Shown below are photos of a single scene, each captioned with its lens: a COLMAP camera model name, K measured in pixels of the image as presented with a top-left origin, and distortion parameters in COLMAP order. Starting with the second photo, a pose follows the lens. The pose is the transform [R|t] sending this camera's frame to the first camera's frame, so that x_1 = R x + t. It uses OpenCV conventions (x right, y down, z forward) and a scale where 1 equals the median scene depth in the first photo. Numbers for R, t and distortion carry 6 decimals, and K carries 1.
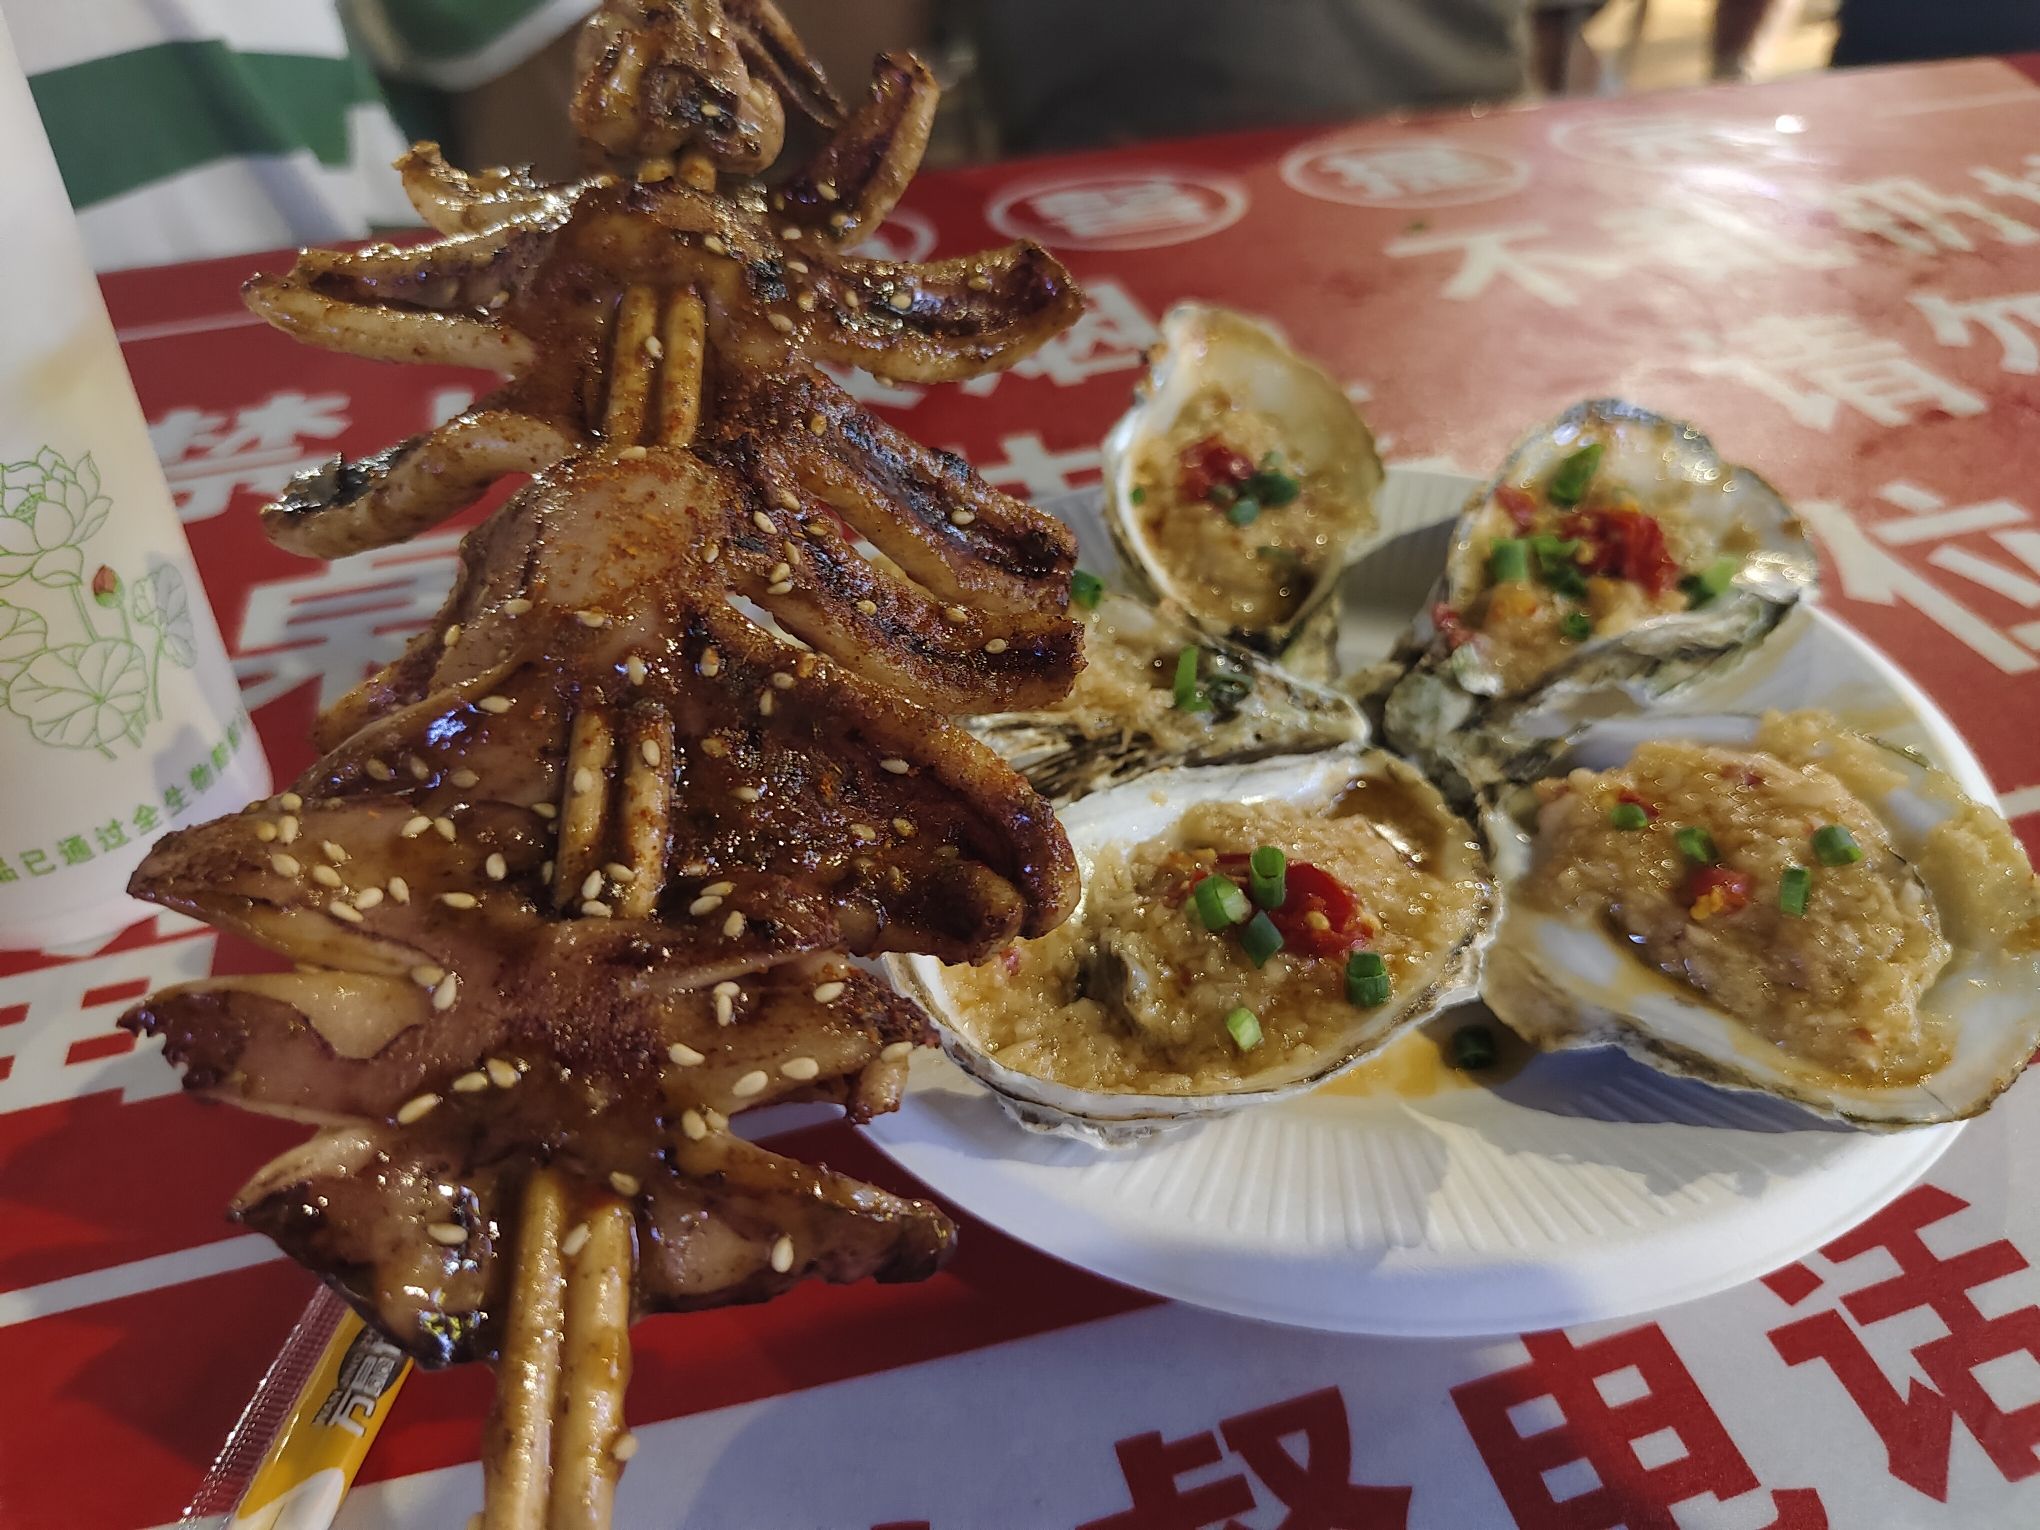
lens RADIAL K [[1539.7, 0, 1020.0], [0, 1539.7, 765.0], [0, 0, 1]] dist [0.003505, 0.005434]
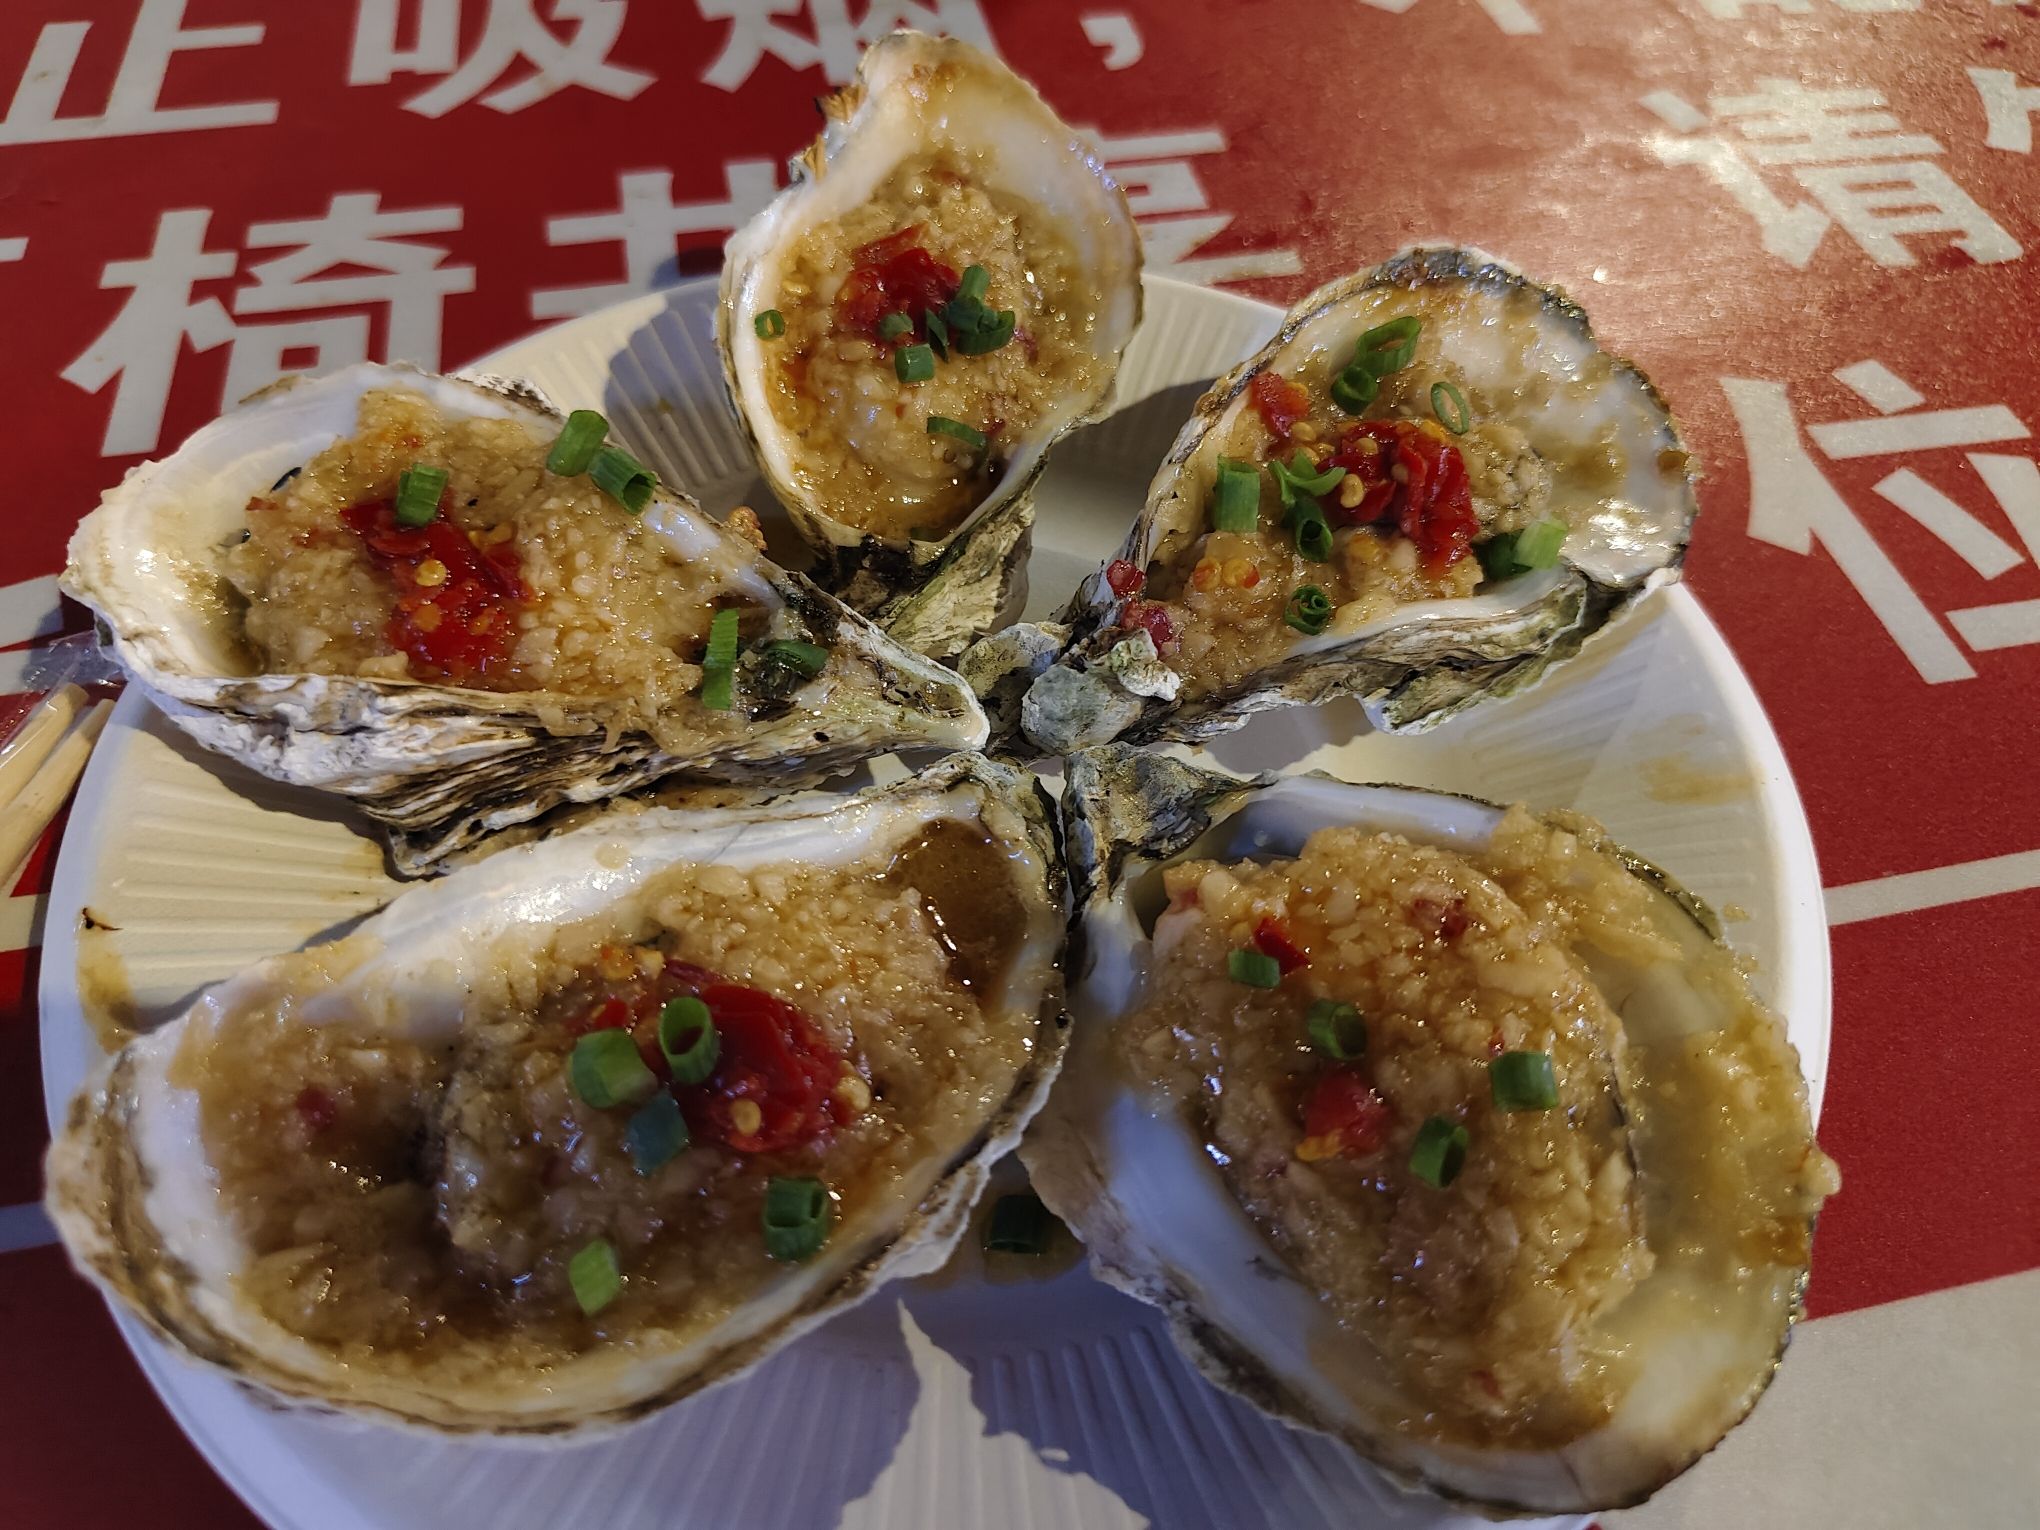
lens RADIAL K [[1418.7, 0, 1020.0], [0, 1418.7, 765.0], [0, 0, 1]] dist [0.059199, -0.051402]
pose [[0.994386, 0.105794, -0.001840, 0.238158], [-0.101546, 0.959054, 0.264392, -0.182834], [0.029736, -0.262721, 0.964413, 0.342139]]
